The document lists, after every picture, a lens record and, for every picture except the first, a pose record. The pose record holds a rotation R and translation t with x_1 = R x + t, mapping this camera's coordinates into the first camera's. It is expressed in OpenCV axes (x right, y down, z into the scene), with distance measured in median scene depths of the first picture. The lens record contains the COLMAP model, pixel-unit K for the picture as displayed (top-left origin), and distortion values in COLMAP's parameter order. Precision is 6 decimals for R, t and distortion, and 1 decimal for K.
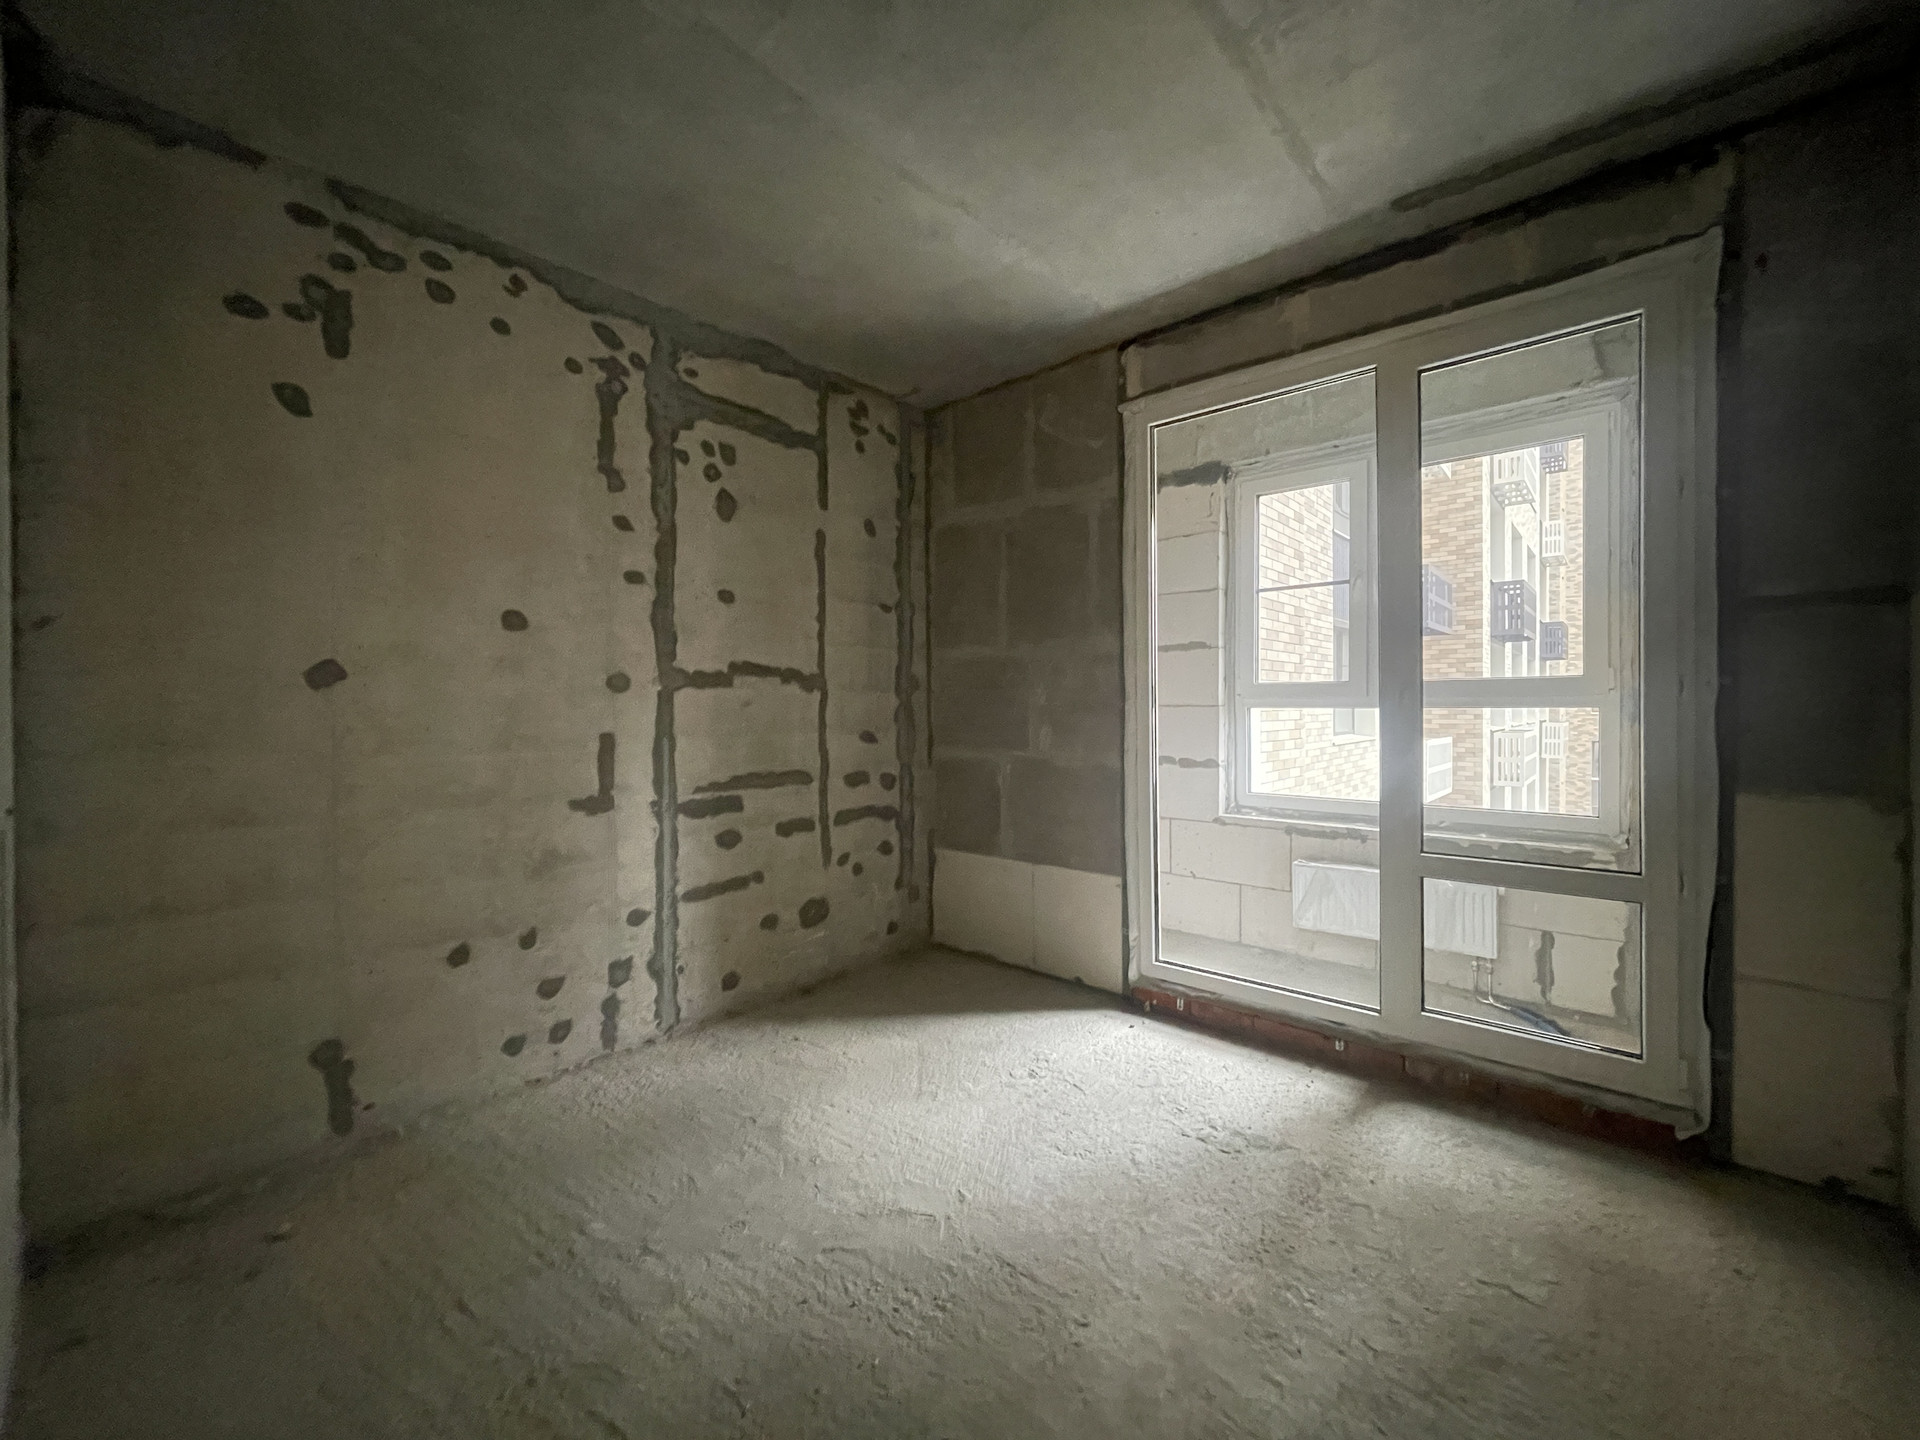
lens RADIAL K [[771.8, 0, 955.5], [0, 771.8, 711.2], [0, 0, 1]] dist [-0.001143, 0.000960]
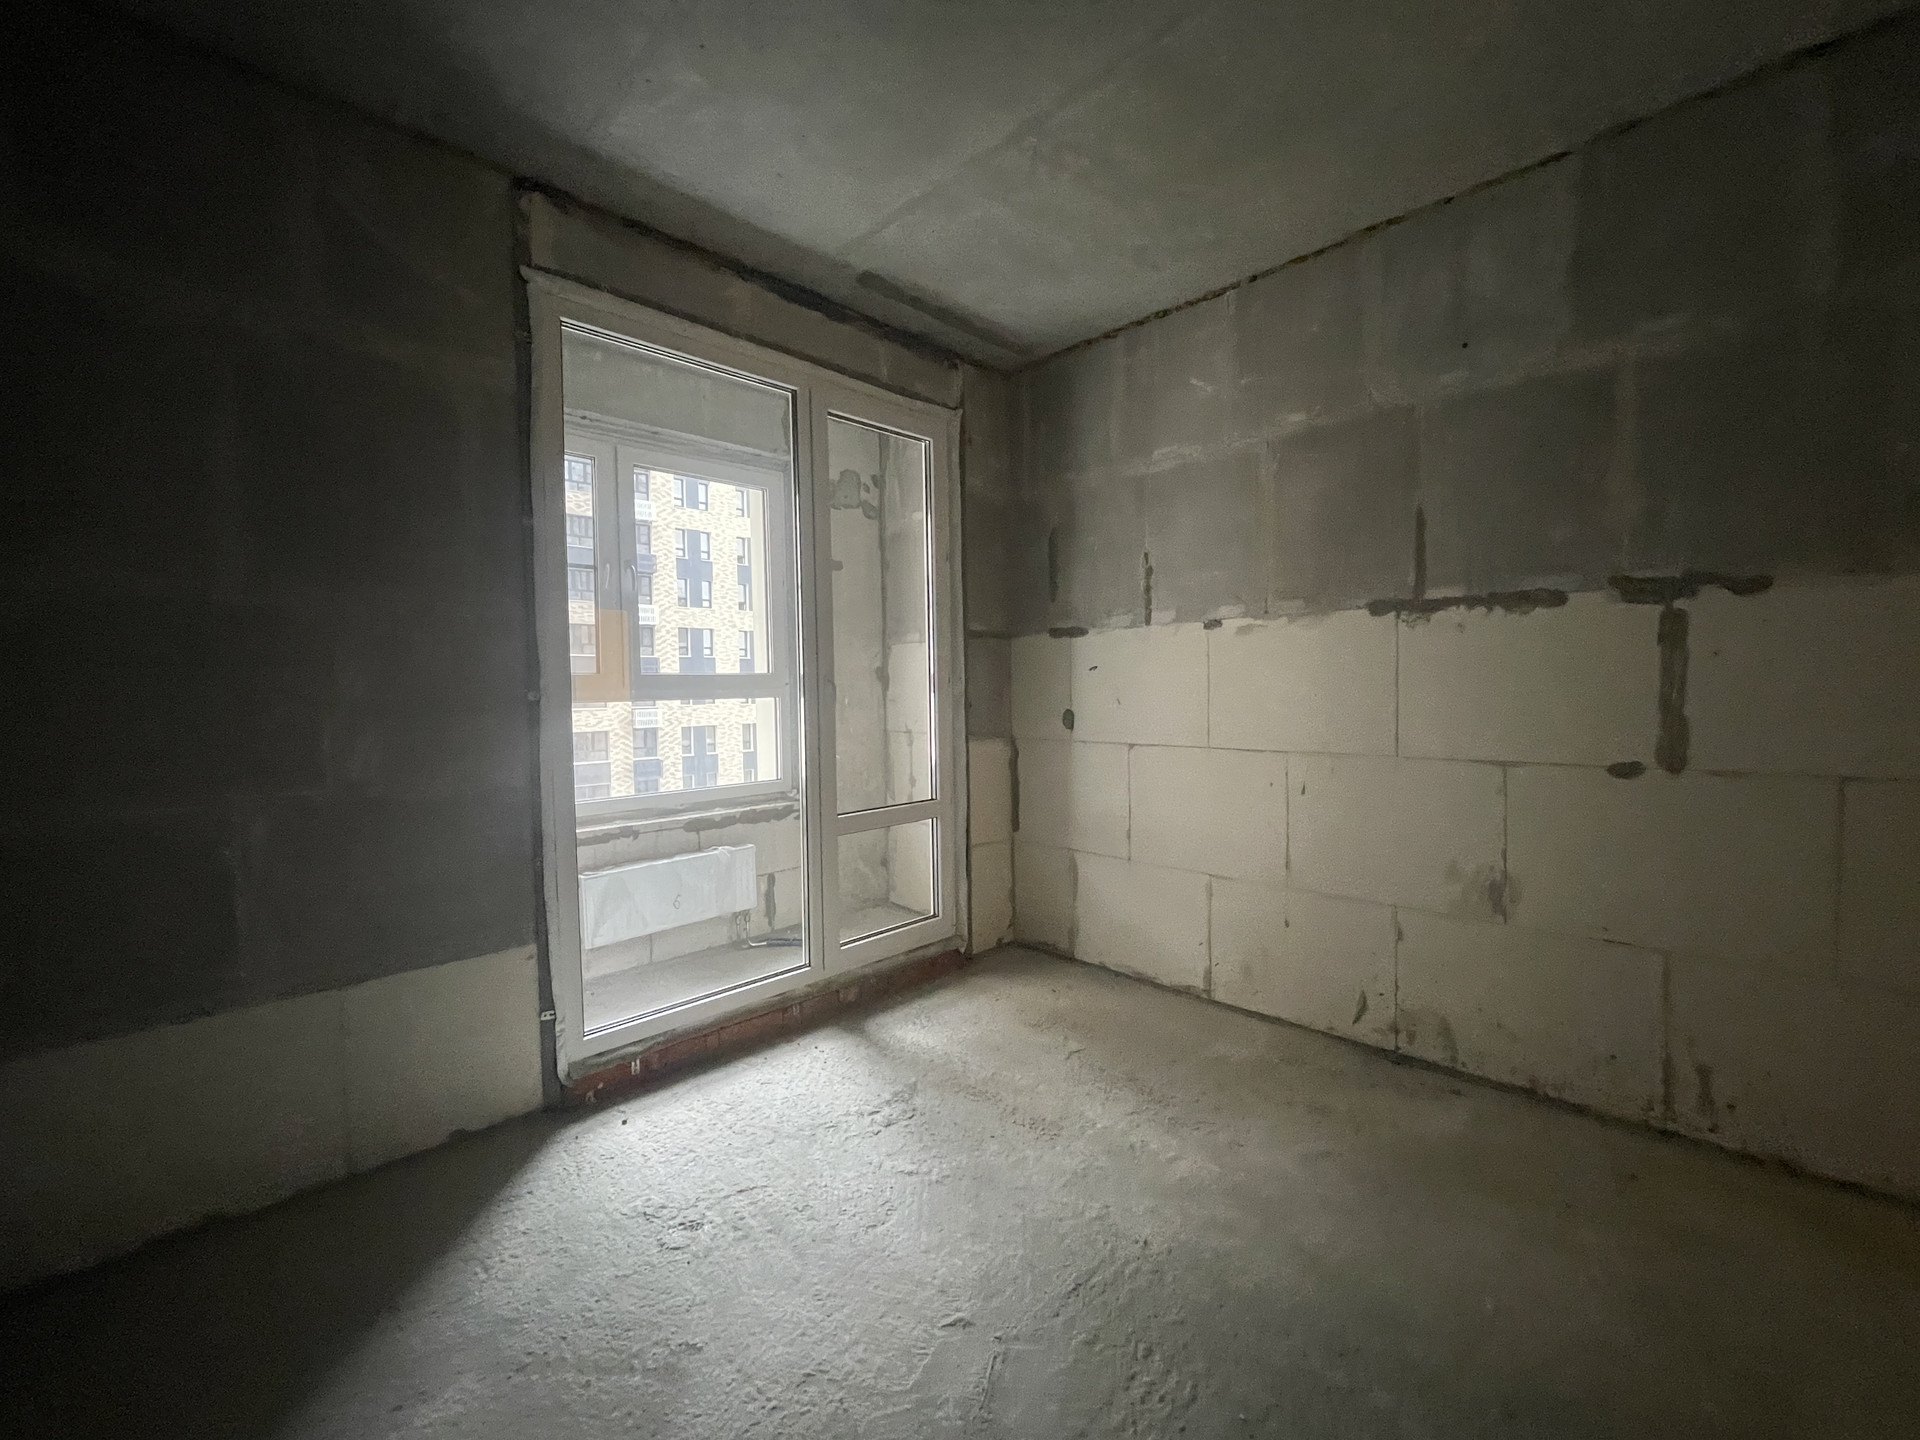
lens RADIAL K [[771.8, 0, 960.4], [0, 771.8, 709.5], [0, 0, 1]] dist [-0.001143, 0.000960]
pose [[0.079501, -0.018272, 0.996667, -0.546208], [0.029872, 0.999427, 0.015940, 0.004425], [-0.996387, 0.028505, 0.080001, 0.673216]]
